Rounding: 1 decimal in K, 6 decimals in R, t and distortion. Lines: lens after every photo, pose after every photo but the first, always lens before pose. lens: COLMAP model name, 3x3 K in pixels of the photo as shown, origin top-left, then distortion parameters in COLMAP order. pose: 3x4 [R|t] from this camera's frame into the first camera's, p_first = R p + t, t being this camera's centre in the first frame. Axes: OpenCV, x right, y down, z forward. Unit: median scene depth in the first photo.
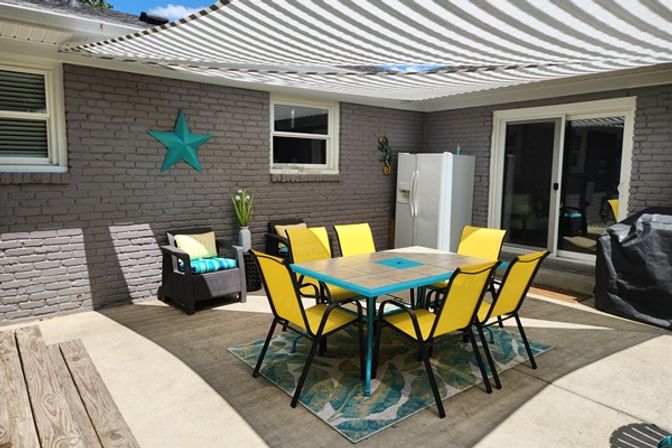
lens RADIAL K [[450.2, 0, 338.5], [0, 450.2, 223.5], [0, 0, 1]] dist [0.045577, -0.005837]
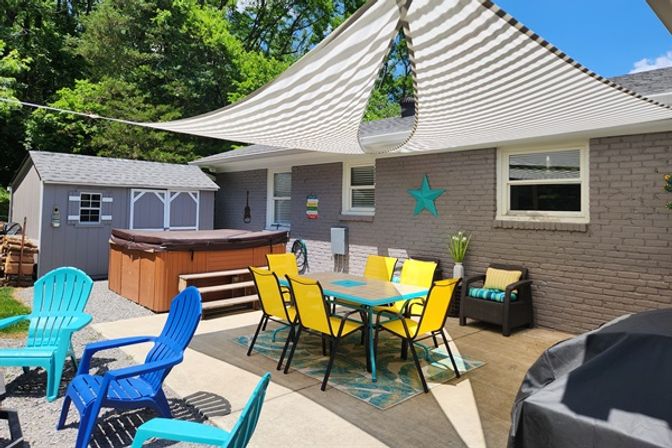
lens RADIAL K [[450.2, 0, 332.1], [0, 450.2, 222.2], [0, 0, 1]] dist [0.045577, -0.005837]
pose [[0.065901, 0.018610, -0.997653, 0.953125], [-0.141441, 0.989905, 0.009122, -0.061750], [0.987751, 0.140508, 0.067868, 0.559433]]
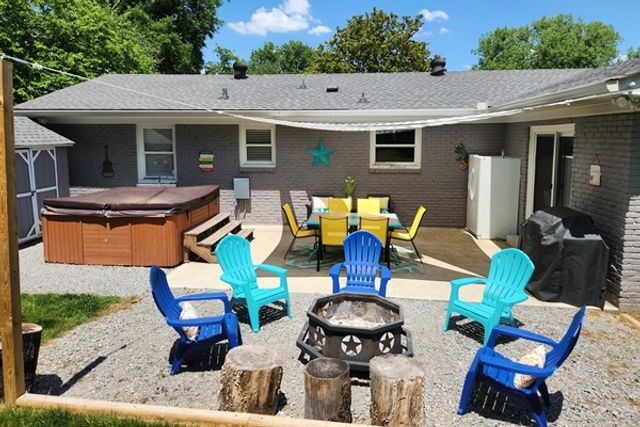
lens RADIAL K [[428.7, 0, 318.7], [0, 428.7, 211.9], [0, 0, 1]] dist [0.045577, -0.005837]
pose [[0.713494, 0.111387, -0.691751, 0.959350], [-0.077368, 0.993770, 0.080218, -0.061238], [0.696377, -0.003716, 0.717667, -0.404677]]
